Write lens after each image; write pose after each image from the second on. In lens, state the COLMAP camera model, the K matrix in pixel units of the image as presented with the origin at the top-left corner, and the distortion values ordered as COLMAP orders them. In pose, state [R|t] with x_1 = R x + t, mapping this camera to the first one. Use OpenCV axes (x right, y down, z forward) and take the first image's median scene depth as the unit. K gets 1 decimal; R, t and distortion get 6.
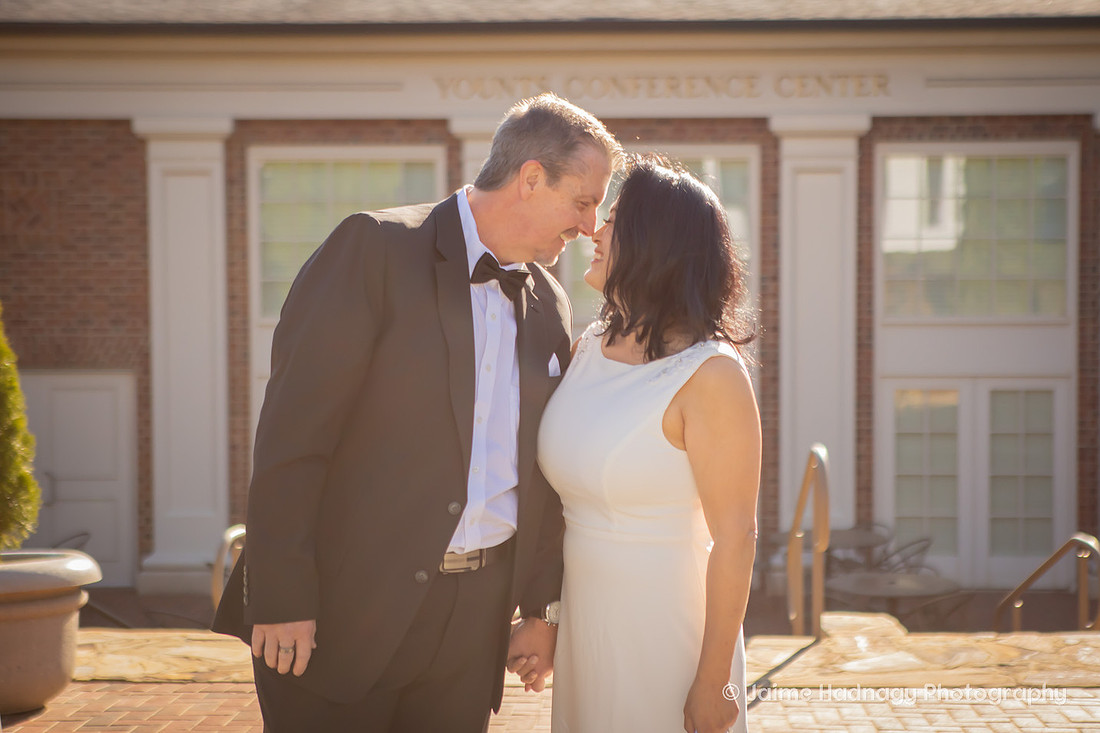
lens RADIAL K [[2384.9, 0, 562.3], [0, 2384.9, 343.9], [0, 0, 1]] dist [0.214651, 0.100758]
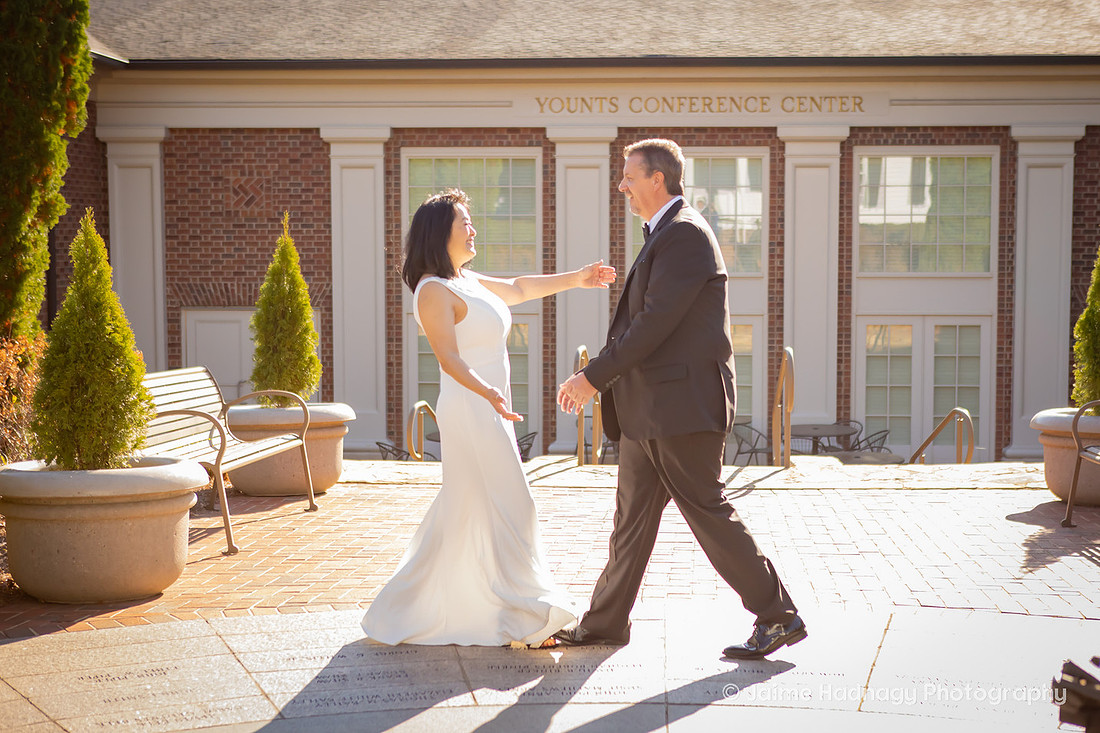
lens RADIAL K [[2002.9, 0, 550.0], [0, 2002.9, 366.5], [0, 0, 1]] dist [0.044146, 0.113800]
pose [[0.999343, 0.005908, -0.035747, -0.002326], [-0.004724, 0.999441, 0.033110, 0.005812], [0.035923, -0.032919, 0.998812, -0.167121]]
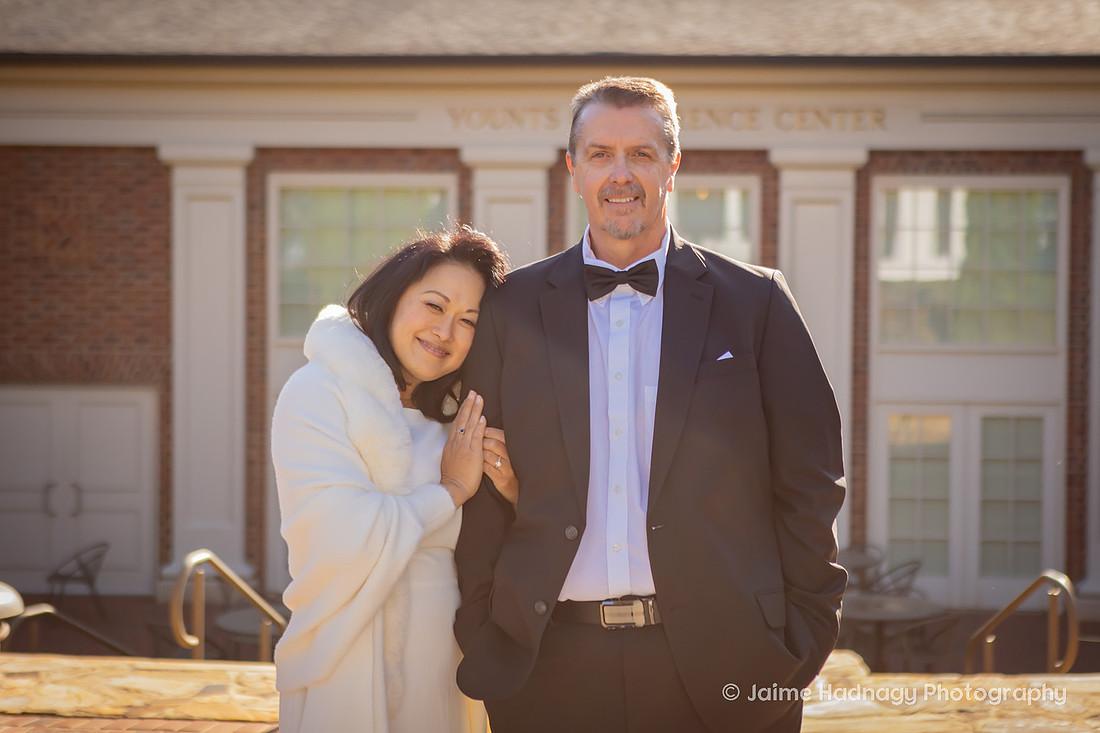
lens RADIAL K [[2199.5, 0, 550.6], [0, 2199.5, 332.1], [0, 0, 1]] dist [0.098991, 0.206965]
pose [[0.999589, 0.011513, -0.026263, 0.017852], [-0.011860, 0.999844, -0.013115, -0.002361], [0.026108, 0.013421, 0.999569, 0.048128]]
